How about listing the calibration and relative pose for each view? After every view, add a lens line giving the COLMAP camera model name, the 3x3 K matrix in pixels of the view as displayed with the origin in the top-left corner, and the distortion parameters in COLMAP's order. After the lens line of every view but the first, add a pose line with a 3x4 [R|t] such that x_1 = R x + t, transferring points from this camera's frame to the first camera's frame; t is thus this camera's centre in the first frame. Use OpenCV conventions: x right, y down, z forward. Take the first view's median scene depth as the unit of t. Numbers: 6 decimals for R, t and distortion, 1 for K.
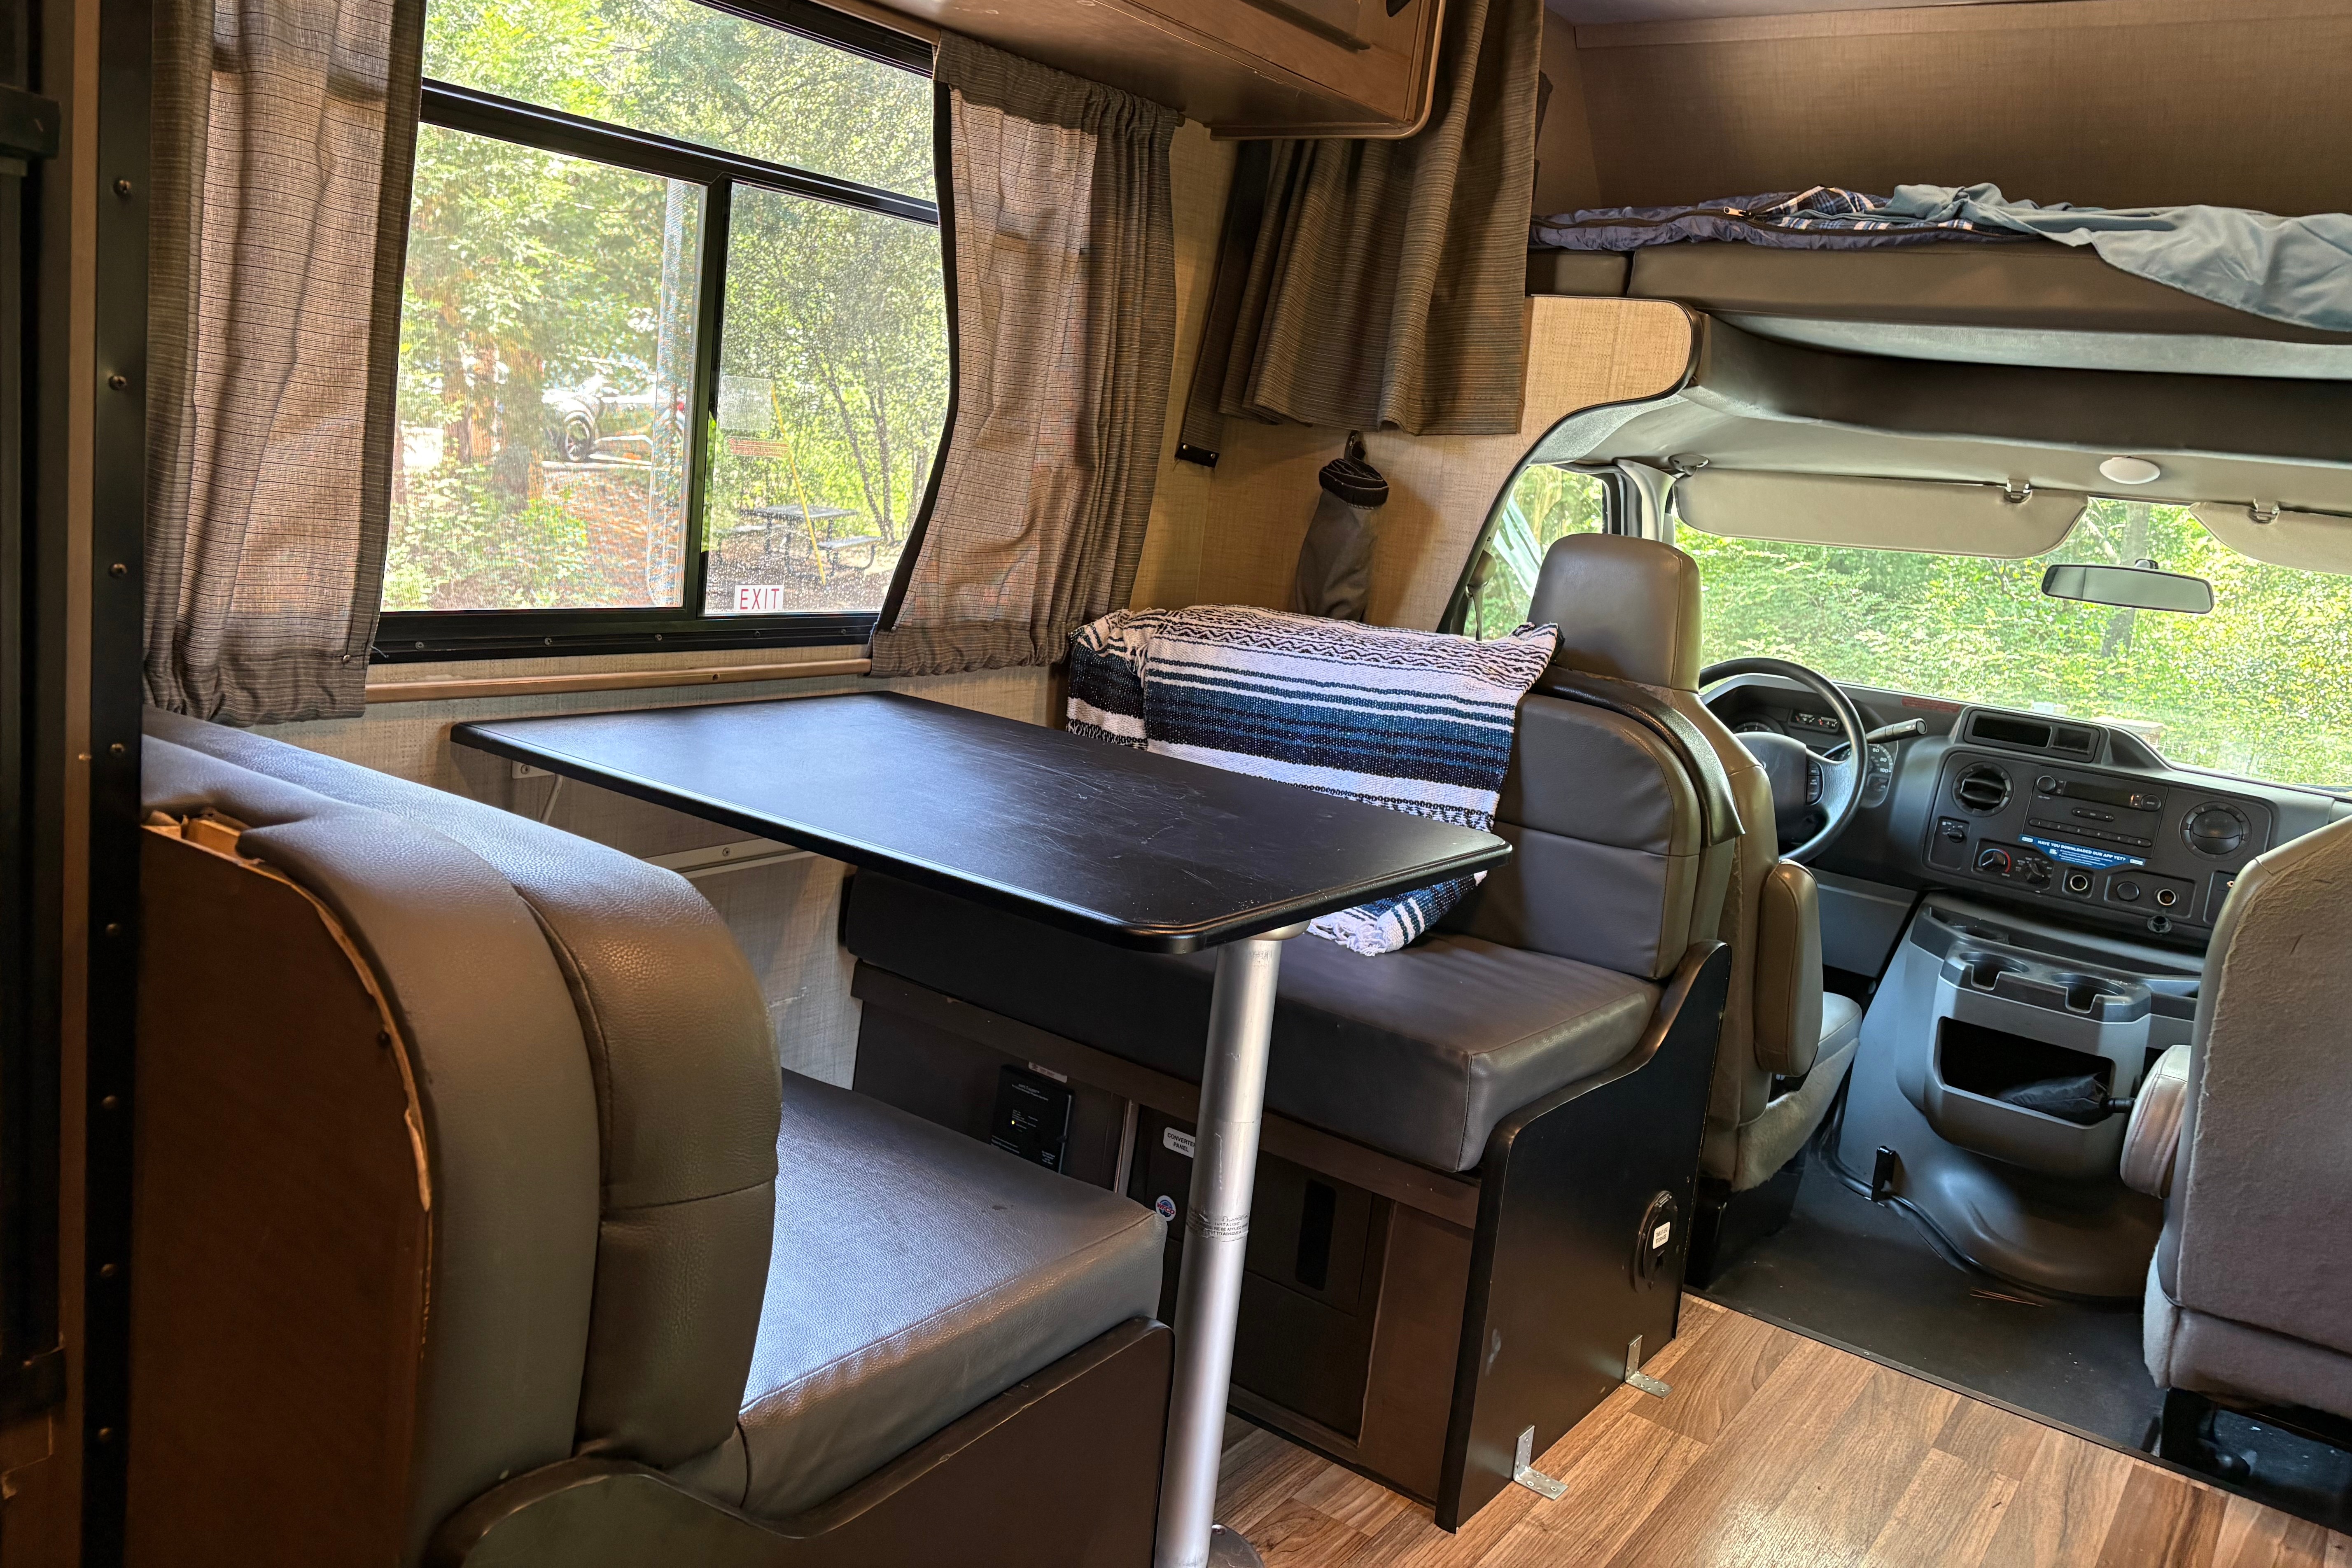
lens RADIAL K [[1755.6, 0, 1180.7], [0, 1755.6, 897.4], [0, 0, 1]] dist [0.008667, -0.007278]
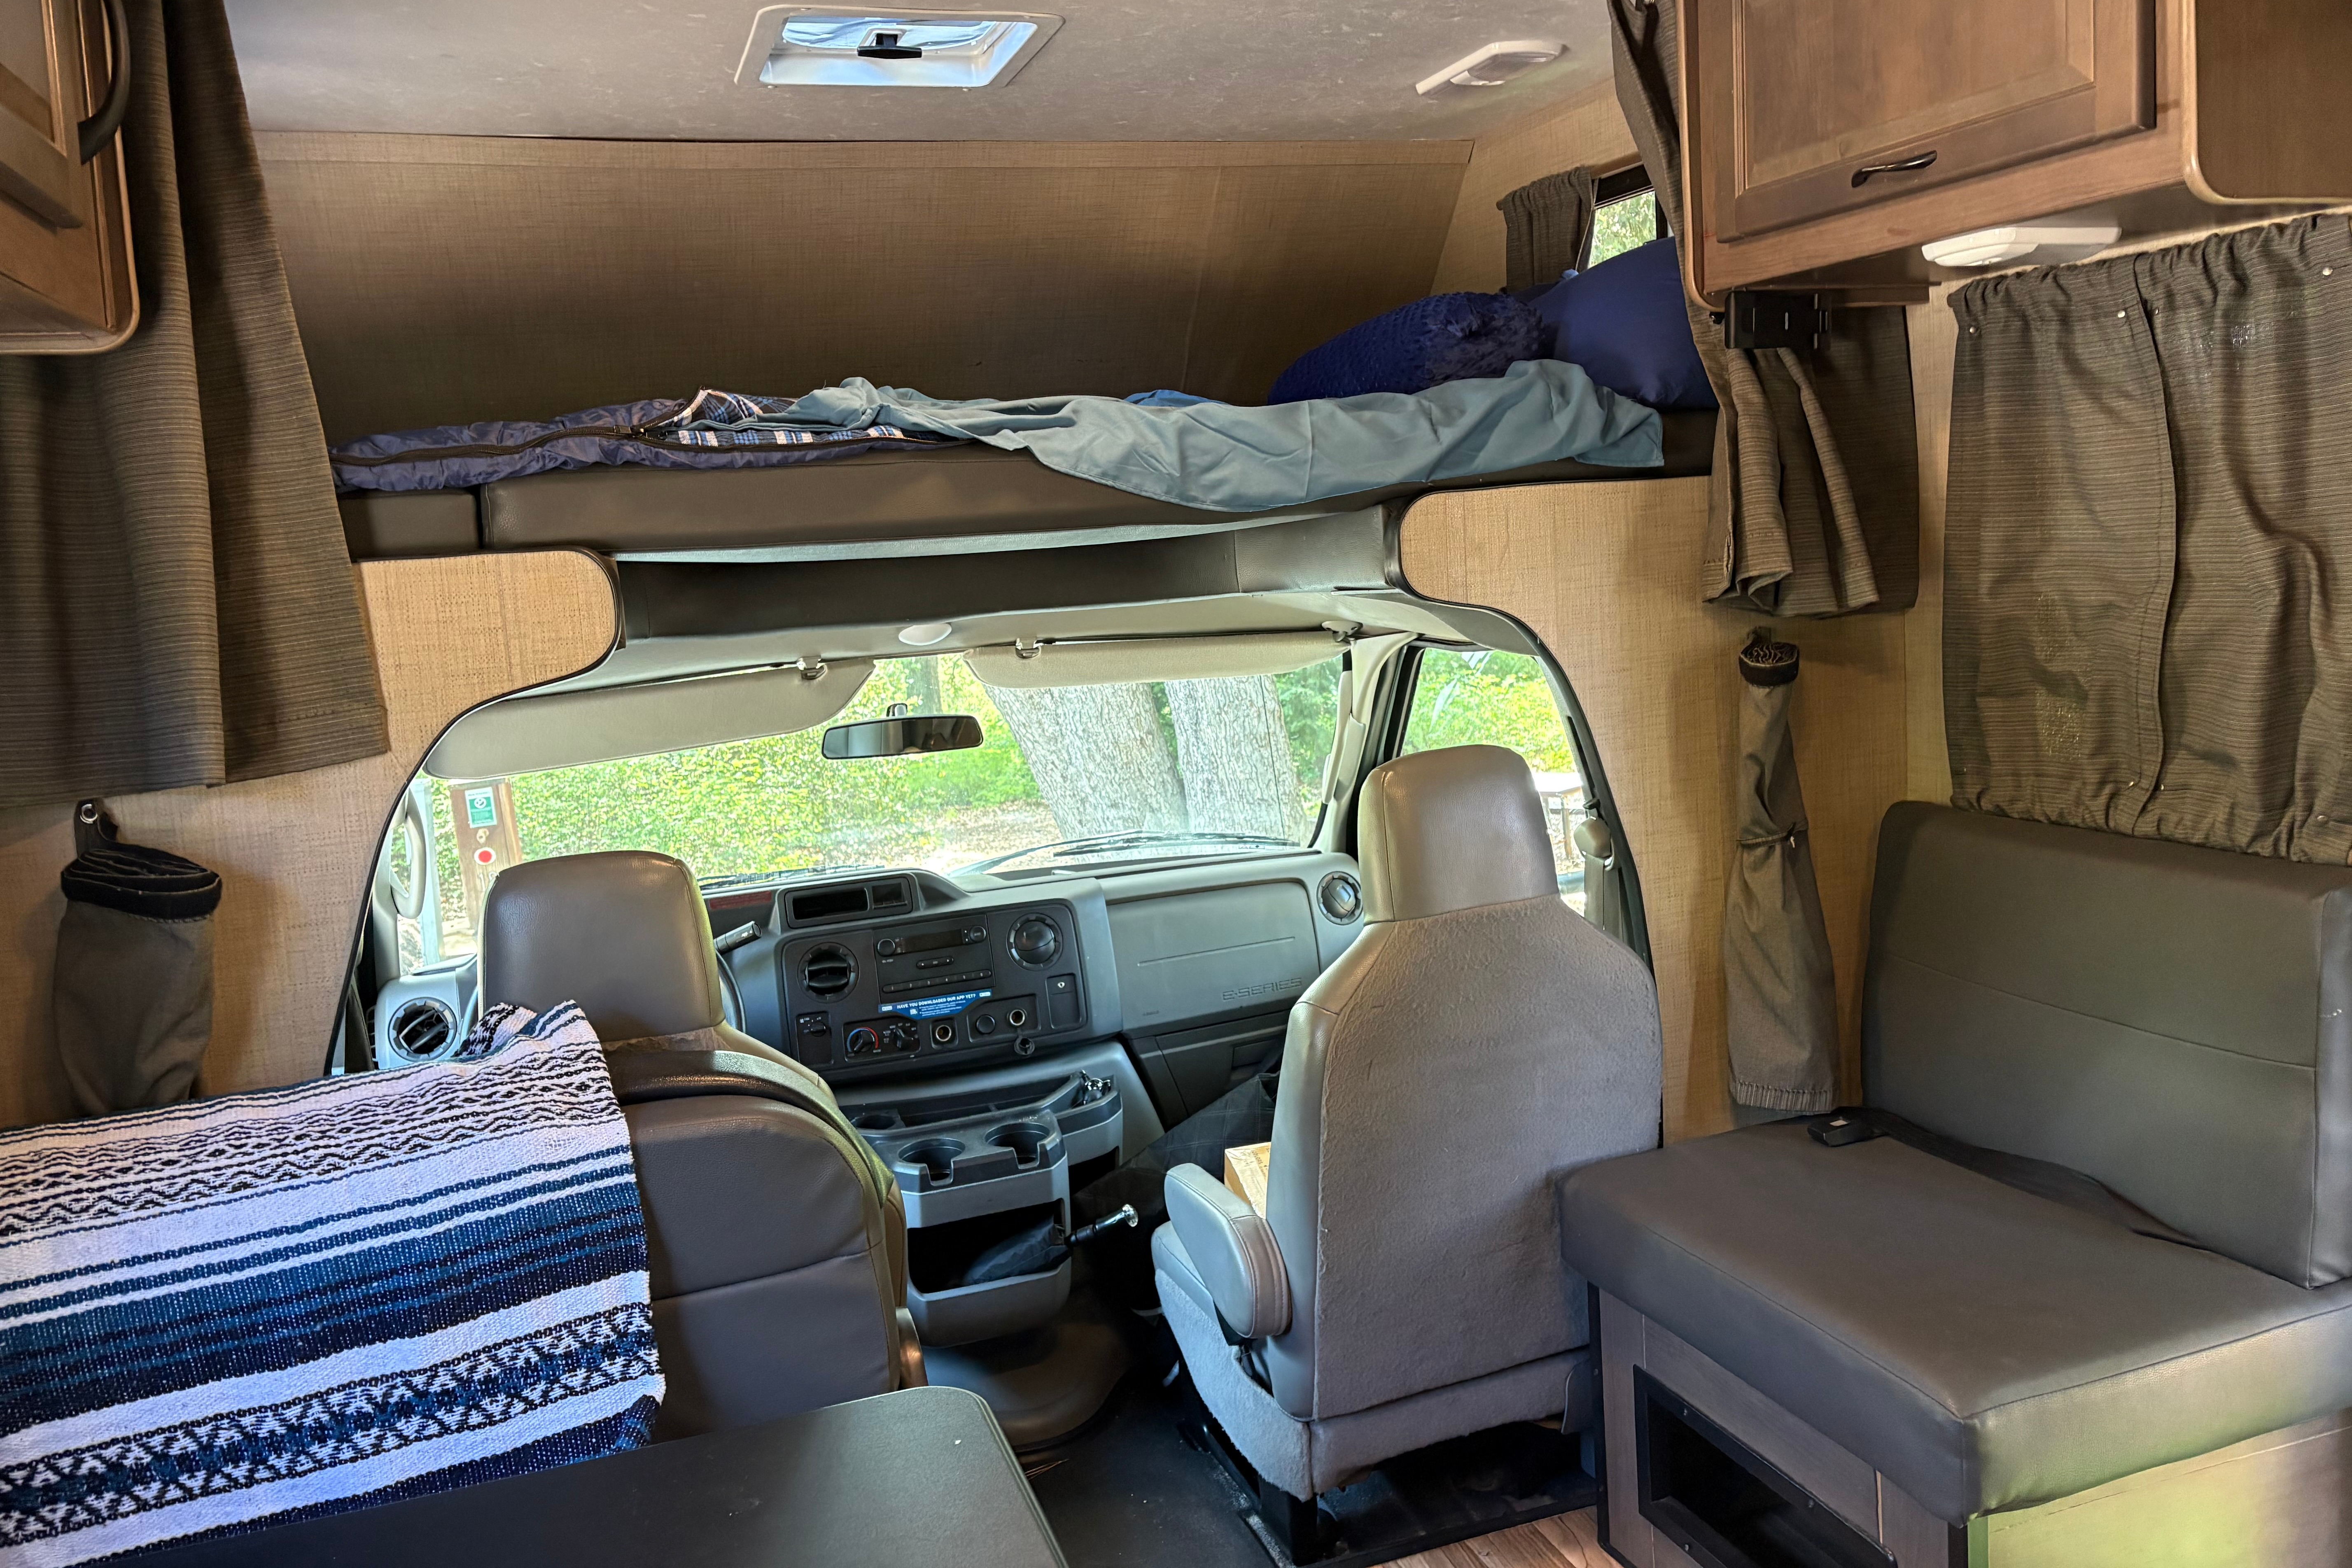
lens RADIAL K [[1786.9, 0, 1176.0], [0, 1786.9, 784.0], [0, 0, 1]] dist [0.062957, -0.065092]
pose [[0.554746, -0.245913, 0.794848, -0.211125], [0.308242, 0.948089, 0.078192, -0.222032], [-0.772815, 0.201629, 0.601749, 0.355502]]
